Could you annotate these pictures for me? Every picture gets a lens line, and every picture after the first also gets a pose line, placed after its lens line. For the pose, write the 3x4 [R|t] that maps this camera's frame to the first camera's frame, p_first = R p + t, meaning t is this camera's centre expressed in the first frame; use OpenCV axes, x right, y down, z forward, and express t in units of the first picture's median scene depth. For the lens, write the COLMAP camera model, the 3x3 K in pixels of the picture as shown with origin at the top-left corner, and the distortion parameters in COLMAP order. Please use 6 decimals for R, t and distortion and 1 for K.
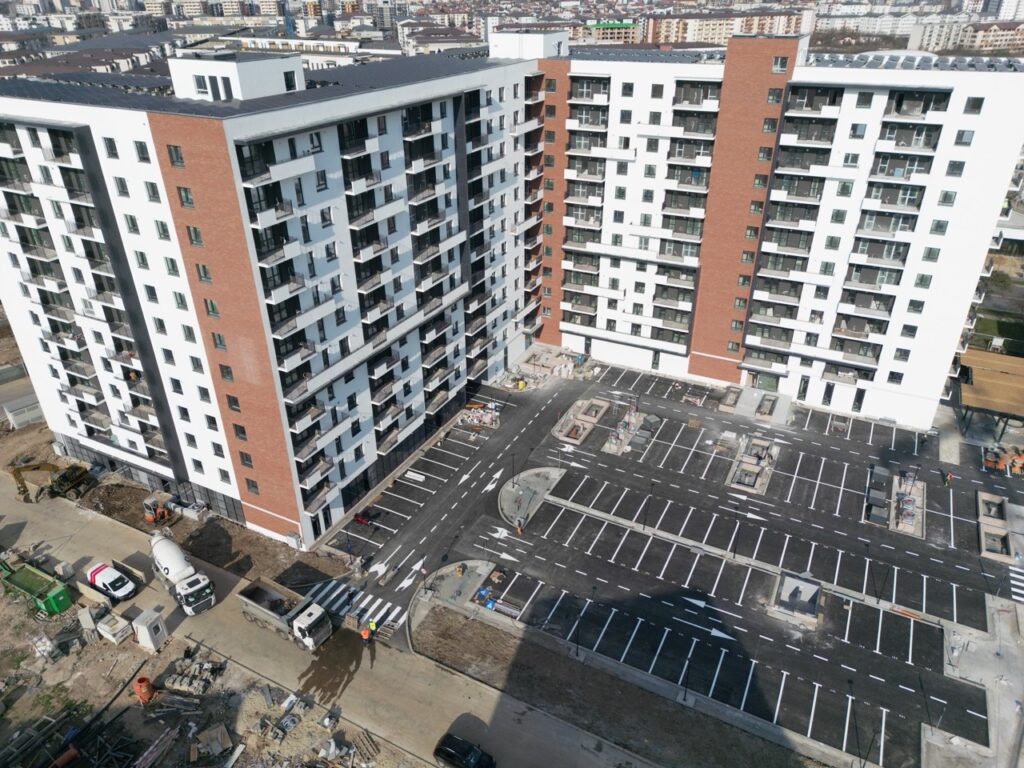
lens RADIAL K [[722.9, 0, 506.6], [0, 722.9, 384.8], [0, 0, 1]] dist [0.047297, -0.031962]
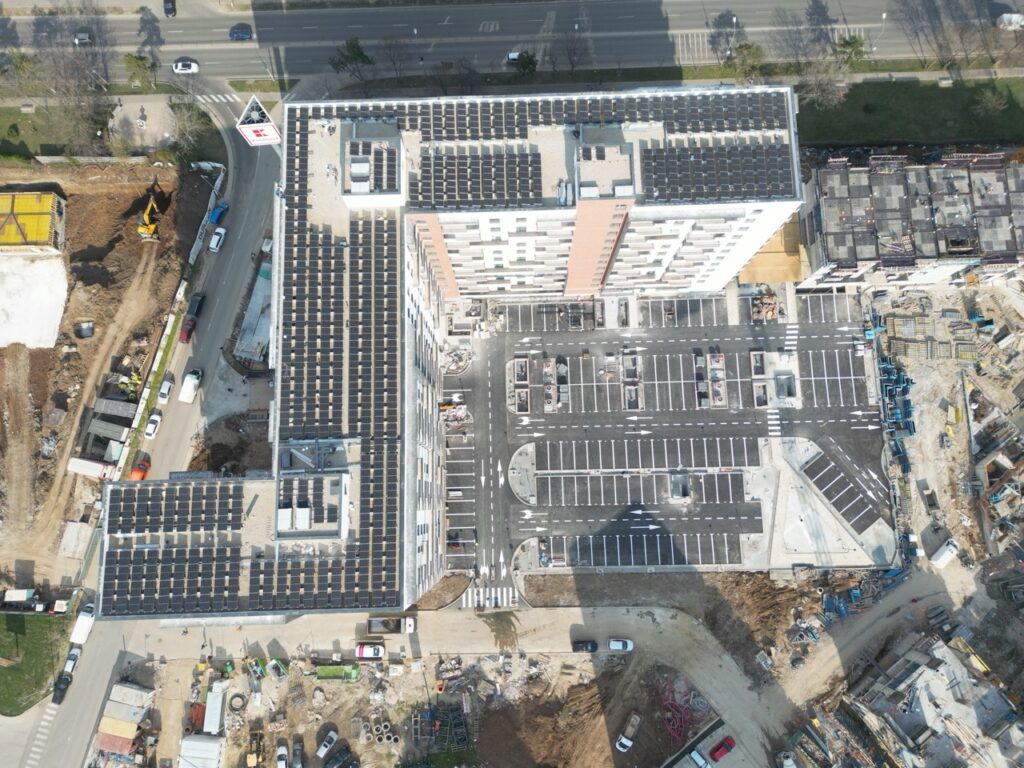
lens RADIAL K [[722.9, 0, 510.1], [0, 722.9, 381.8], [0, 0, 1]] dist [0.047297, -0.031962]
pose [[0.875186, -0.477654, 0.076782, -0.030877], [0.241047, 0.568143, 0.786835, -1.587559], [-0.419458, -0.670119, 0.612369, 0.159236]]
